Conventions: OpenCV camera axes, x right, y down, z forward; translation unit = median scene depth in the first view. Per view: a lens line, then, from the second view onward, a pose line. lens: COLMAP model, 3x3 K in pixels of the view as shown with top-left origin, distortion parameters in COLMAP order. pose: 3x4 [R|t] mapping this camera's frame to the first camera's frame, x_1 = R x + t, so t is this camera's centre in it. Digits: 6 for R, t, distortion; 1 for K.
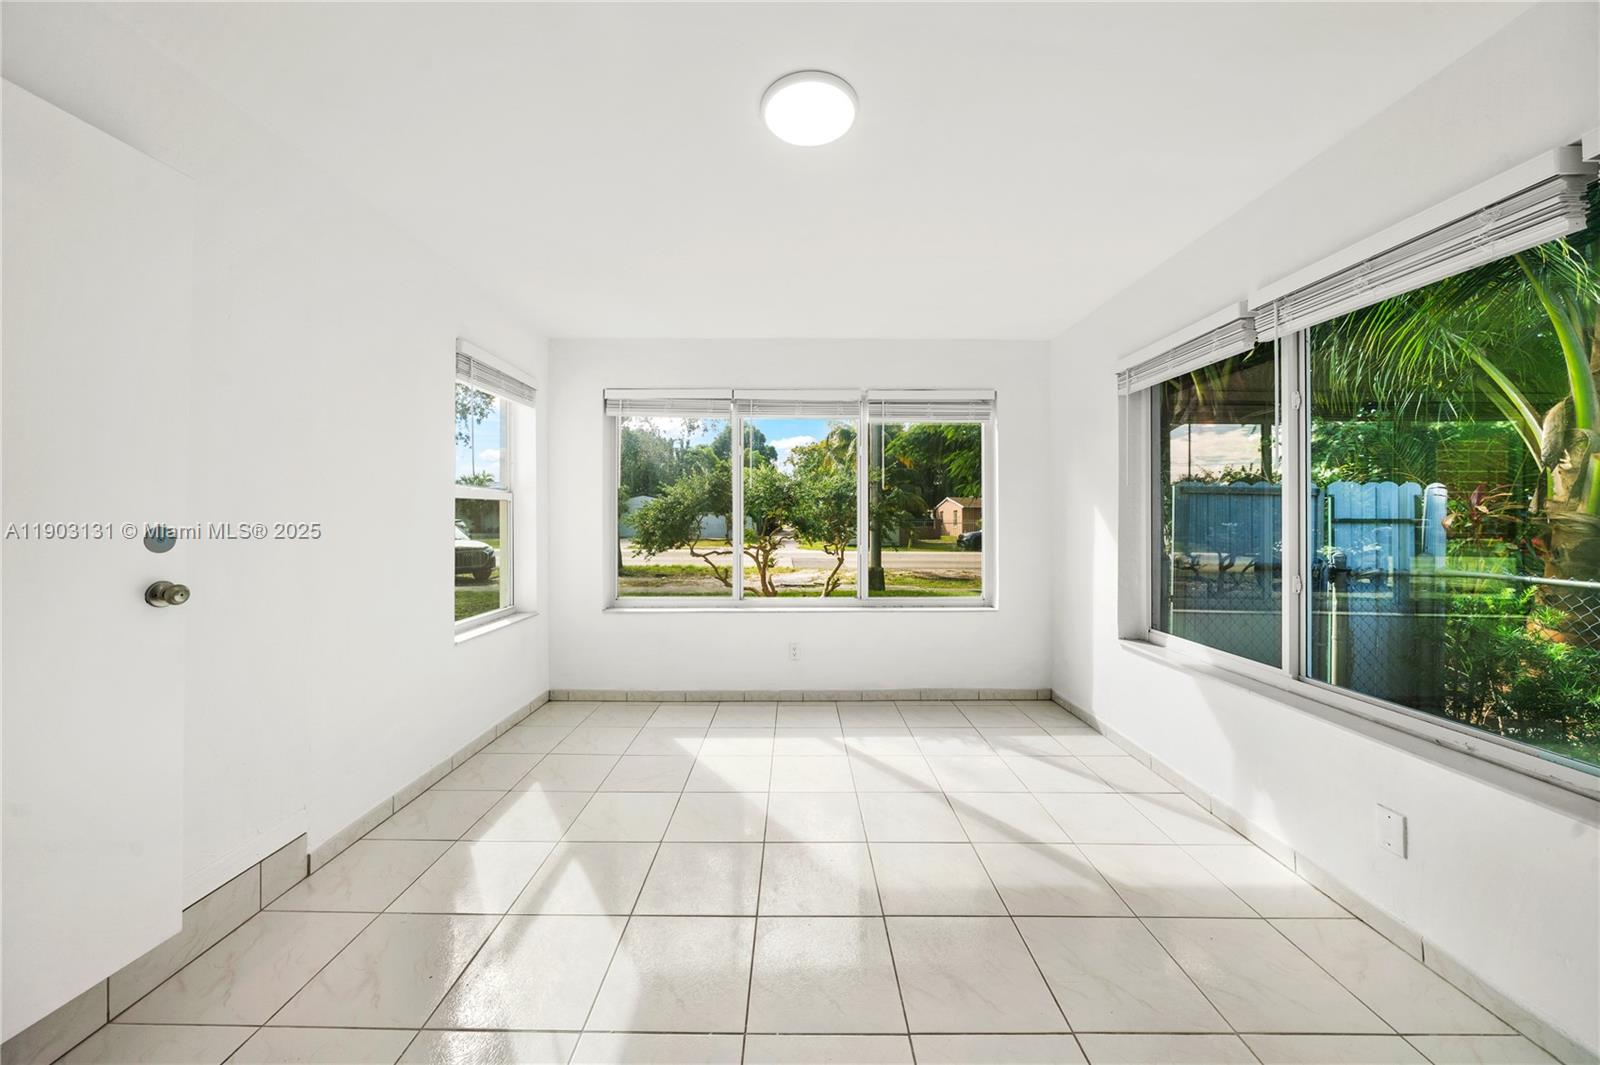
lens RADIAL K [[554.4, 0, 795.2], [0, 554.4, 522.4], [0, 0, 1]] dist [-0.009646, -0.000447]
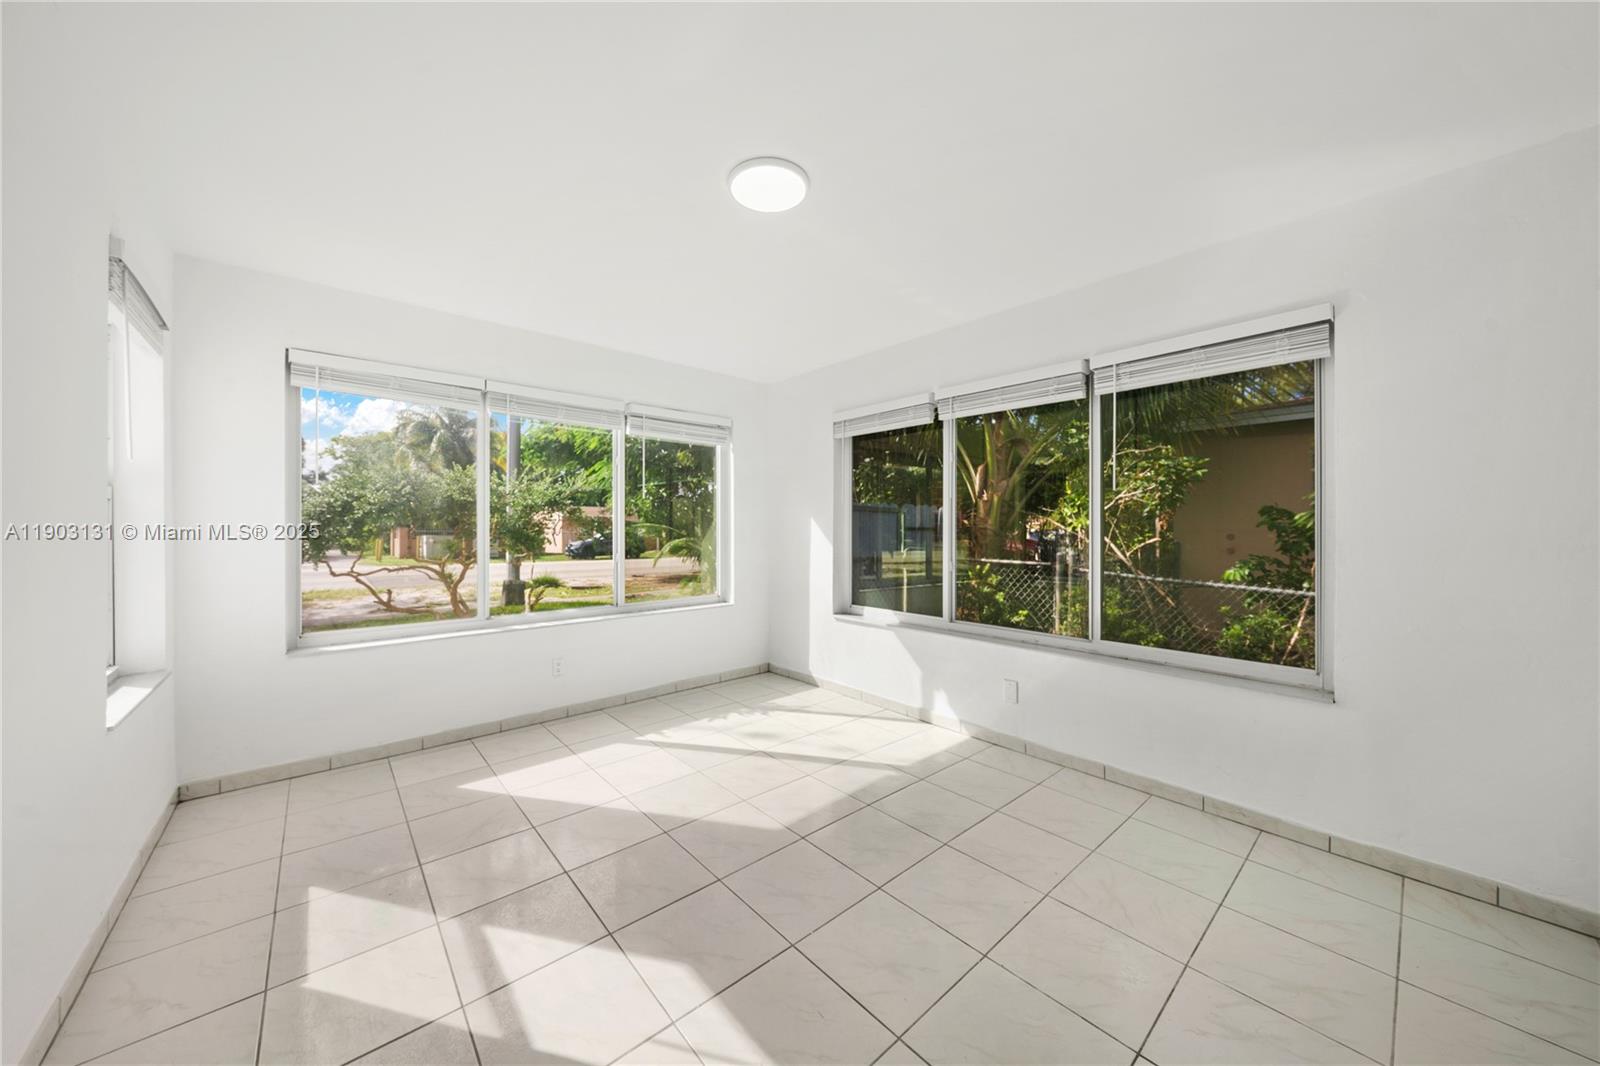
lens RADIAL K [[554.4, 0, 785.8], [0, 554.4, 535.8], [0, 0, 1]] dist [-0.009646, -0.000447]
pose [[0.750764, -0.009817, 0.660498, -0.366332], [0.004703, 0.999944, 0.009517, 0.001191], [-0.660554, -0.004039, 0.750767, 0.034417]]
